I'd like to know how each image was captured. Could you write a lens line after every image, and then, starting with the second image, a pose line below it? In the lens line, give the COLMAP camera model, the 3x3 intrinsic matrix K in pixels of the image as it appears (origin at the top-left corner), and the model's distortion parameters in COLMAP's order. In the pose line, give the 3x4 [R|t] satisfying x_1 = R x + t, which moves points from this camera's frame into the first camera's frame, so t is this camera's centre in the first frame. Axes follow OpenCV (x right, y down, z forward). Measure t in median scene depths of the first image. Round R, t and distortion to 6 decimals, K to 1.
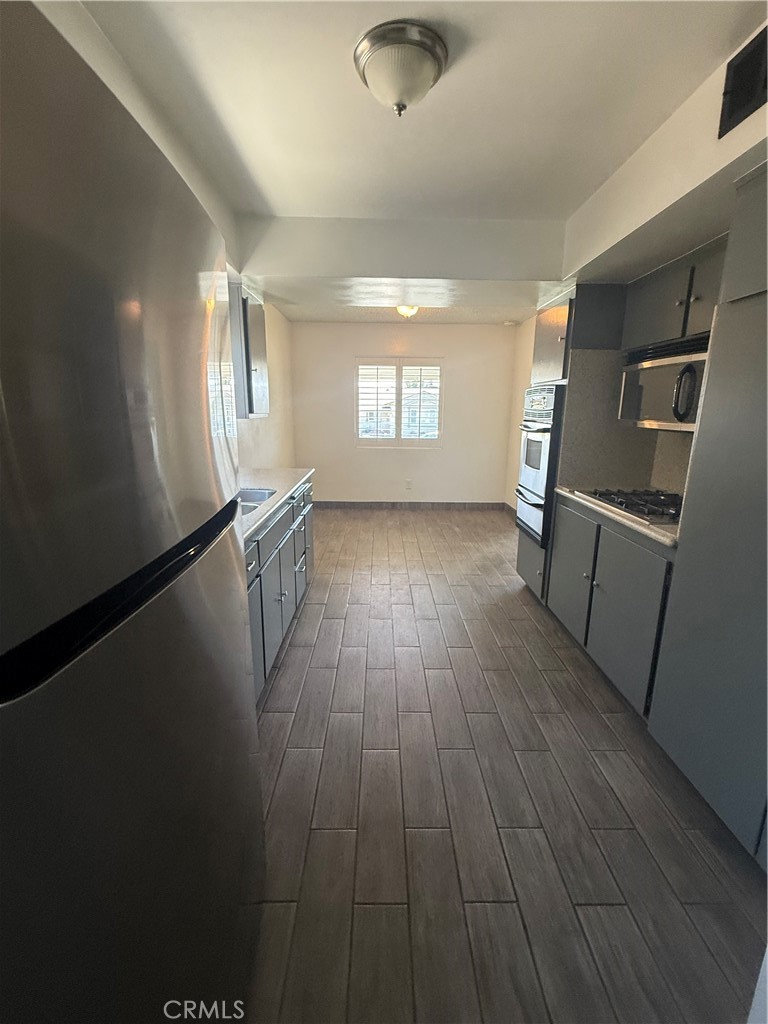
lens RADIAL K [[453.2, 0, 384.0], [0, 453.2, 512.0], [0, 0, 1]] dist [-0.002706, 0.000559]
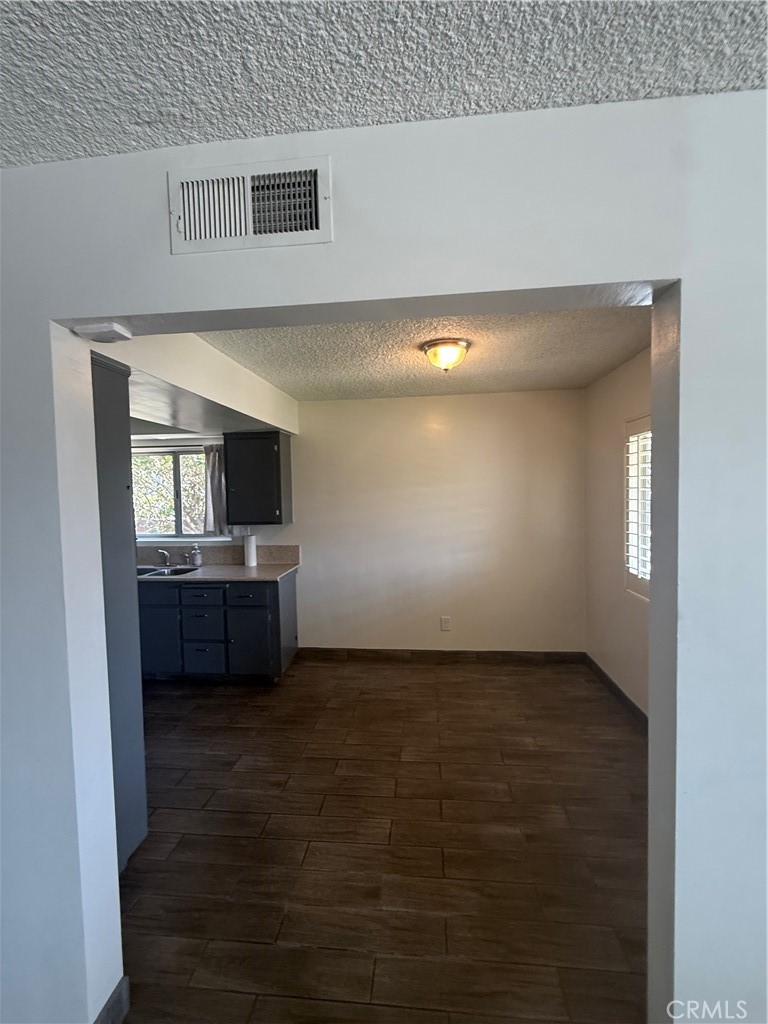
lens RADIAL K [[453.2, 0, 384.0], [0, 453.2, 512.0], [0, 0, 1]] dist [-0.002706, 0.000559]
pose [[-0.105477, 0.040629, -0.993591, 1.043566], [-0.204858, 0.976846, 0.061691, -0.441161], [0.973092, 0.210052, -0.094712, 1.657649]]
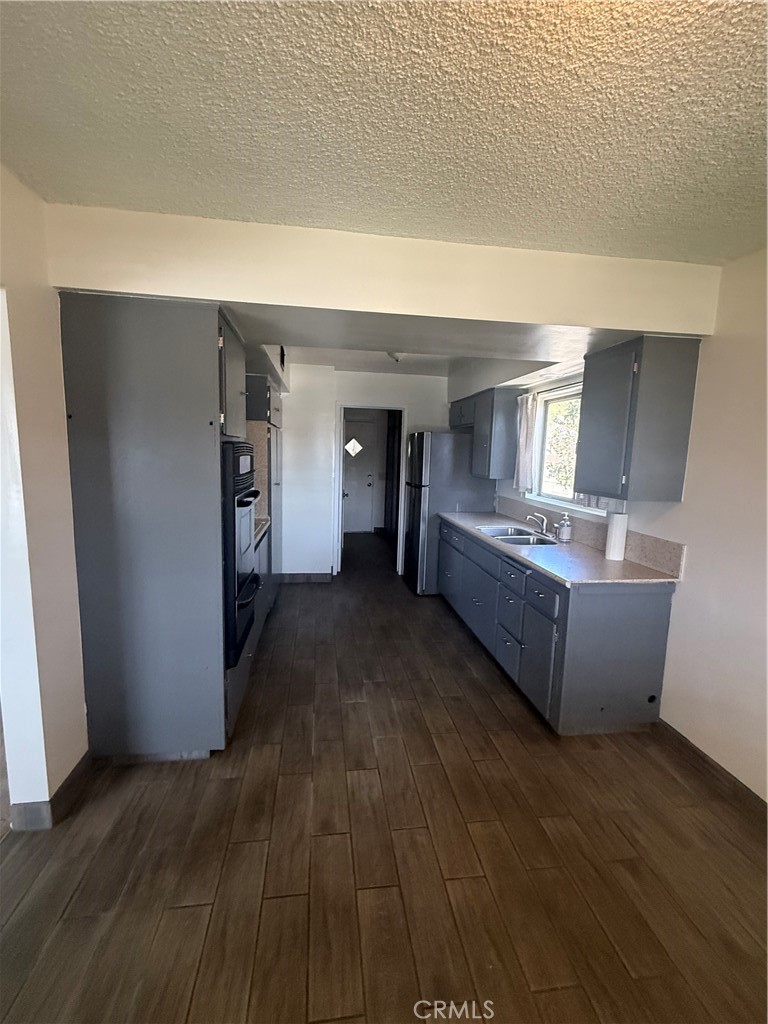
lens RADIAL K [[453.2, 0, 384.0], [0, 453.2, 512.0], [0, 0, 1]] dist [-0.002706, 0.000559]
pose [[-0.990389, -0.019061, -0.136987, 0.236244], [-0.065986, 0.935583, 0.346886, -0.488024], [0.121551, 0.352592, -0.927849, 1.941599]]
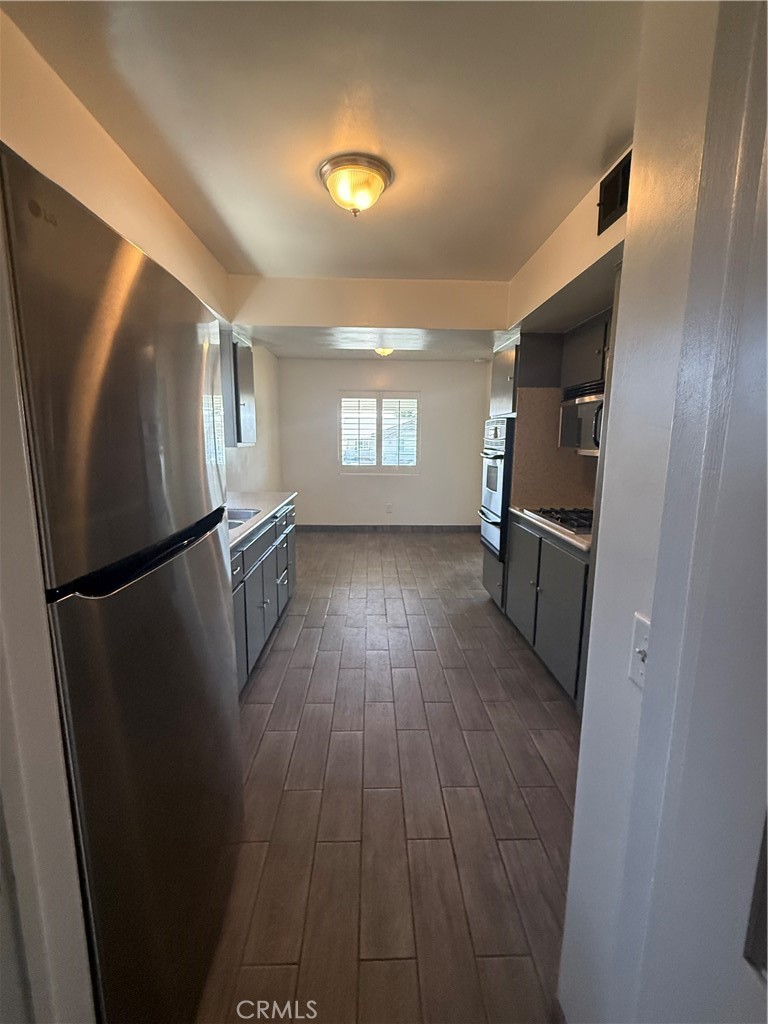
lens RADIAL K [[453.2, 0, 384.0], [0, 453.2, 512.0], [0, 0, 1]] dist [-0.002706, 0.000559]
pose [[0.999749, -0.004067, 0.022040, 0.042381], [0.005408, 0.998117, -0.061104, 0.026413], [-0.021750, 0.061208, 0.997888, -0.123672]]
